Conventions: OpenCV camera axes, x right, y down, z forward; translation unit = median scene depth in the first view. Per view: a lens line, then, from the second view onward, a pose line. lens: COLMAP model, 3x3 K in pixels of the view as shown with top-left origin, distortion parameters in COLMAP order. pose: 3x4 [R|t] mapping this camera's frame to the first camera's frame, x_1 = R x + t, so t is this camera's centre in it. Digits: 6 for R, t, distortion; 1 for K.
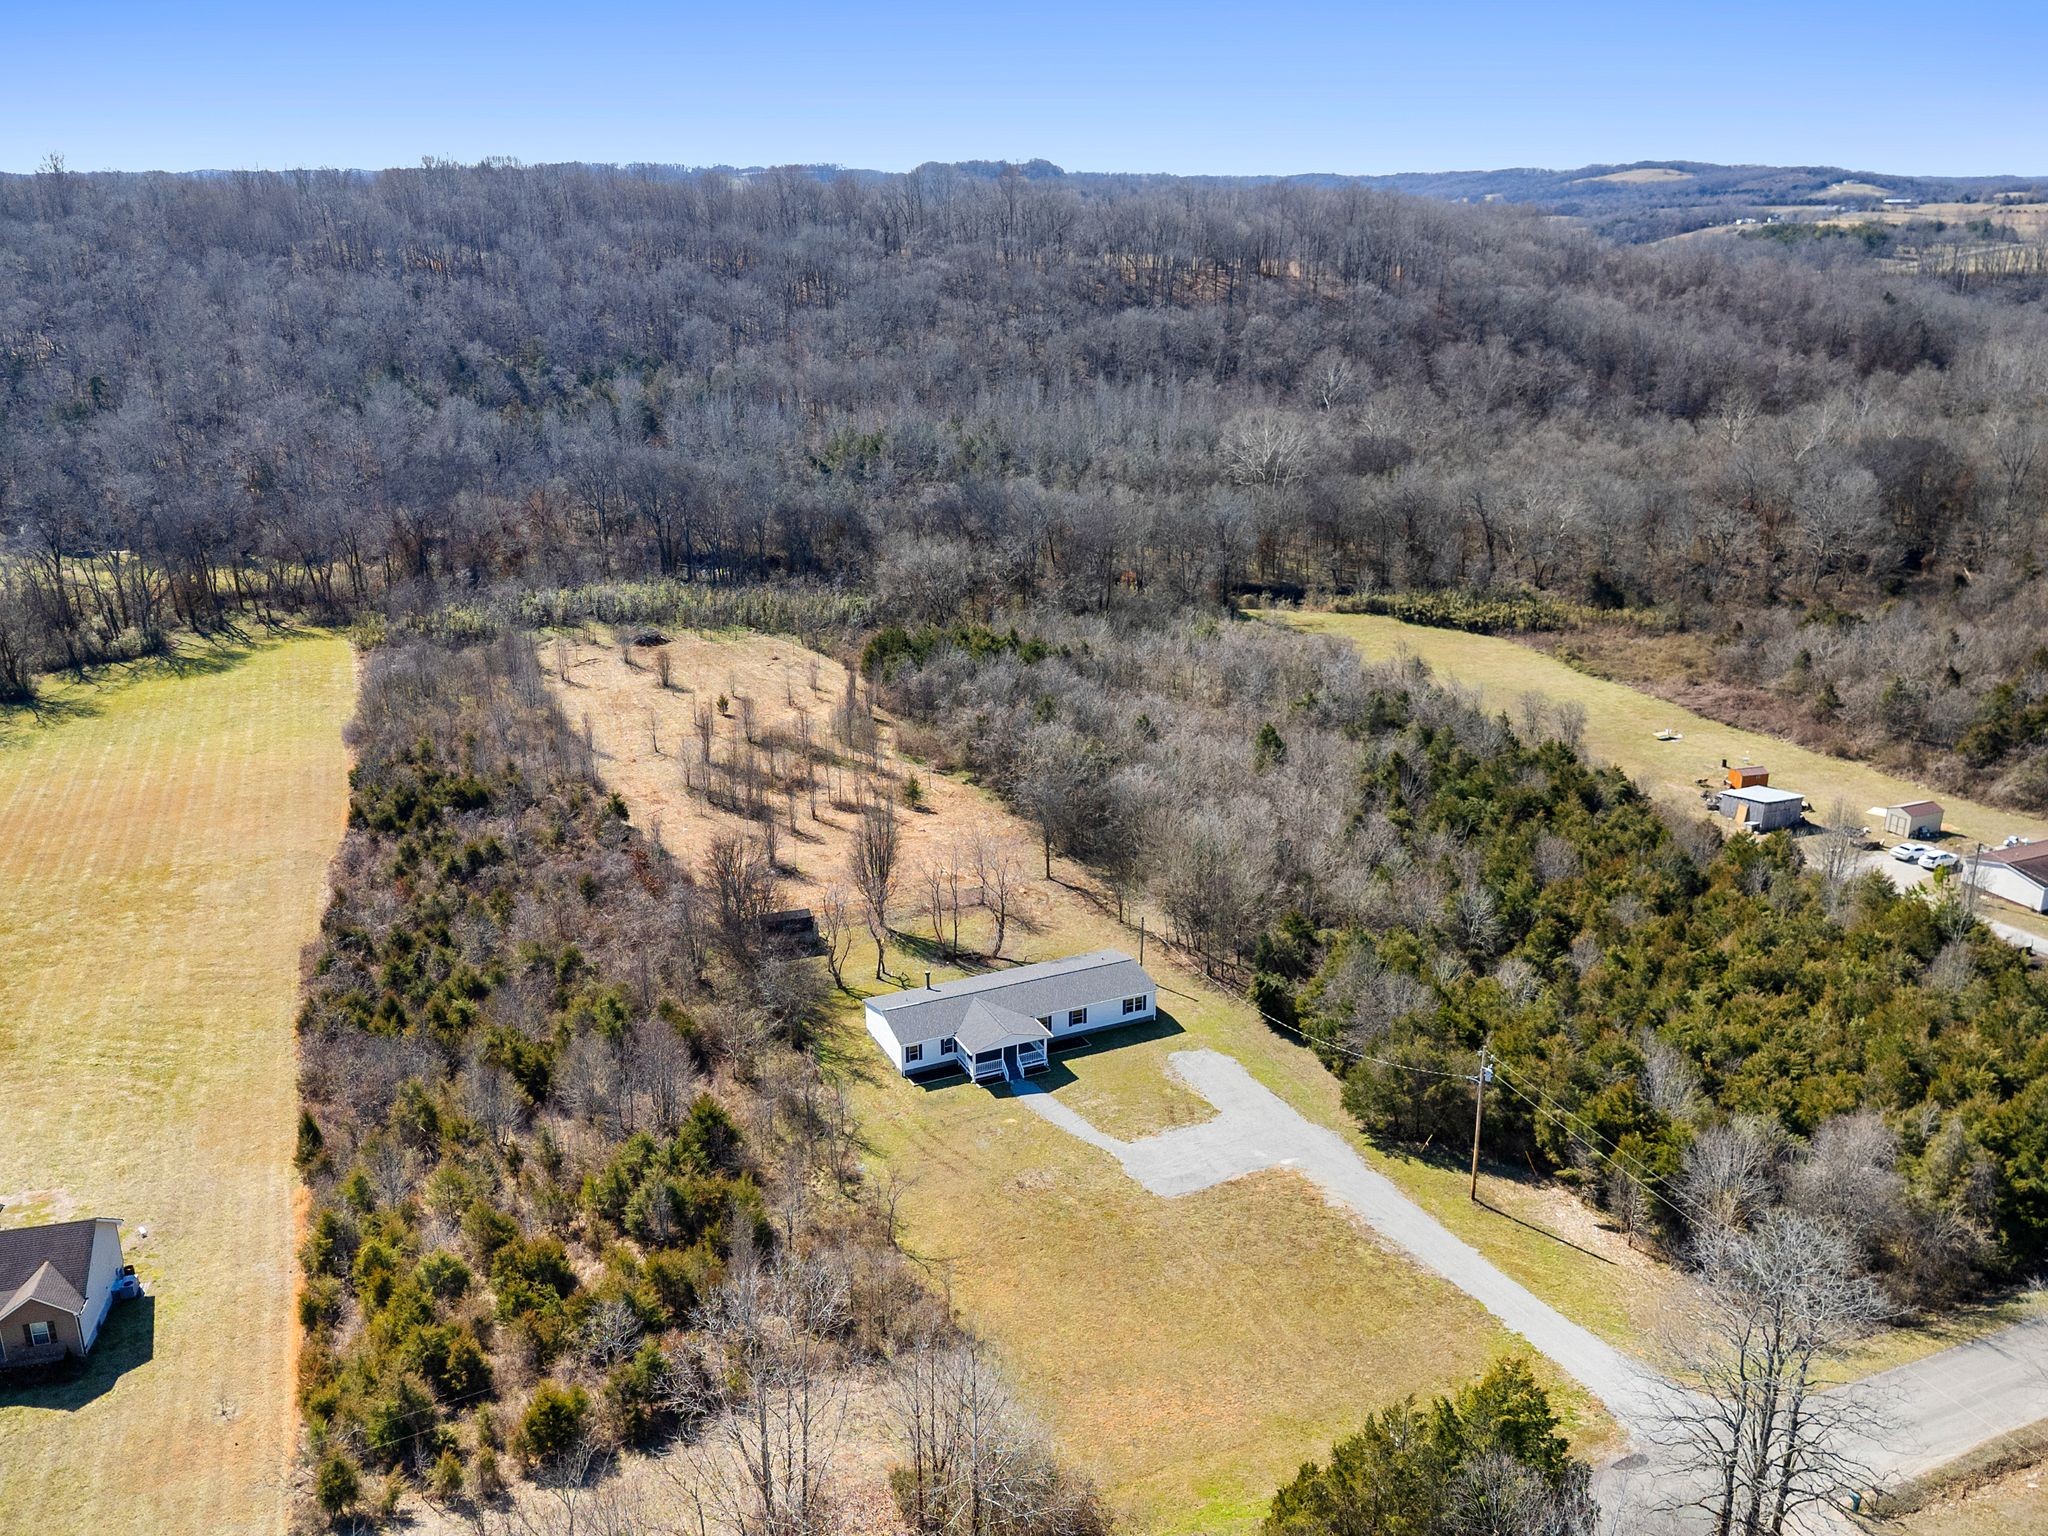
lens RADIAL K [[1617.9, 0, 1024.0], [0, 1617.9, 768.0], [0, 0, 1]] dist [0.055298, -0.002211]
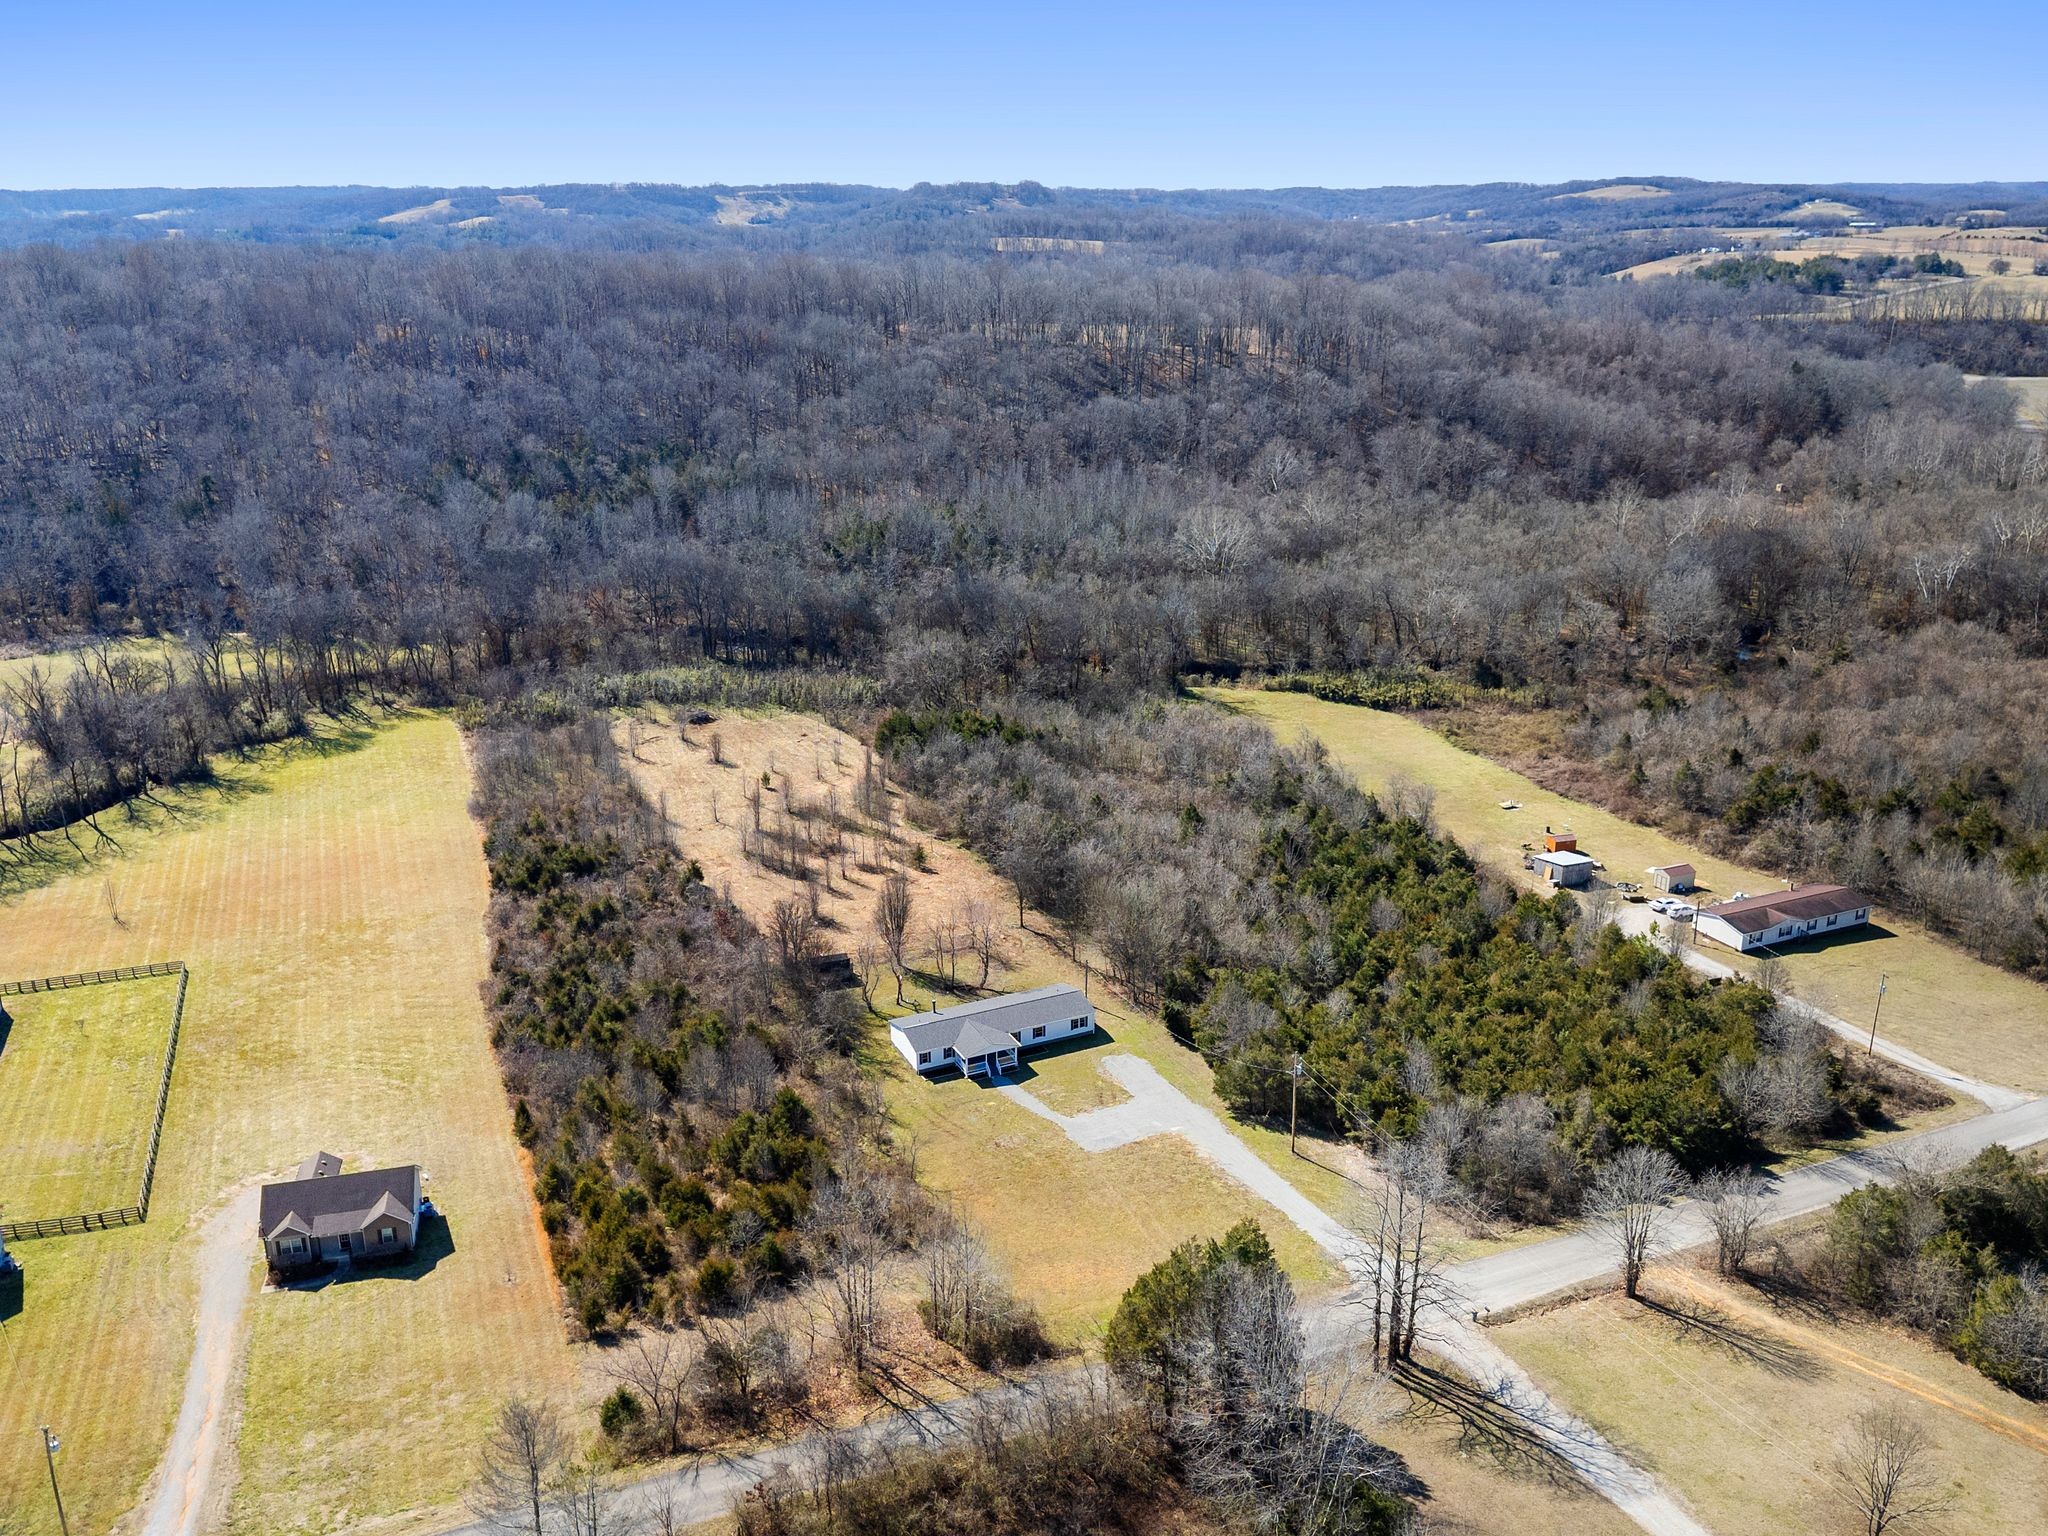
lens RADIAL K [[1586.1, 0, 1024.0], [0, 1586.1, 768.0], [0, 0, 1]] dist [0.089456, -0.054251]
pose [[0.999982, -0.003824, 0.004722, 0.010249], [0.003847, 0.999981, -0.004791, -0.052992], [-0.004704, 0.004809, 0.999977, -0.295493]]
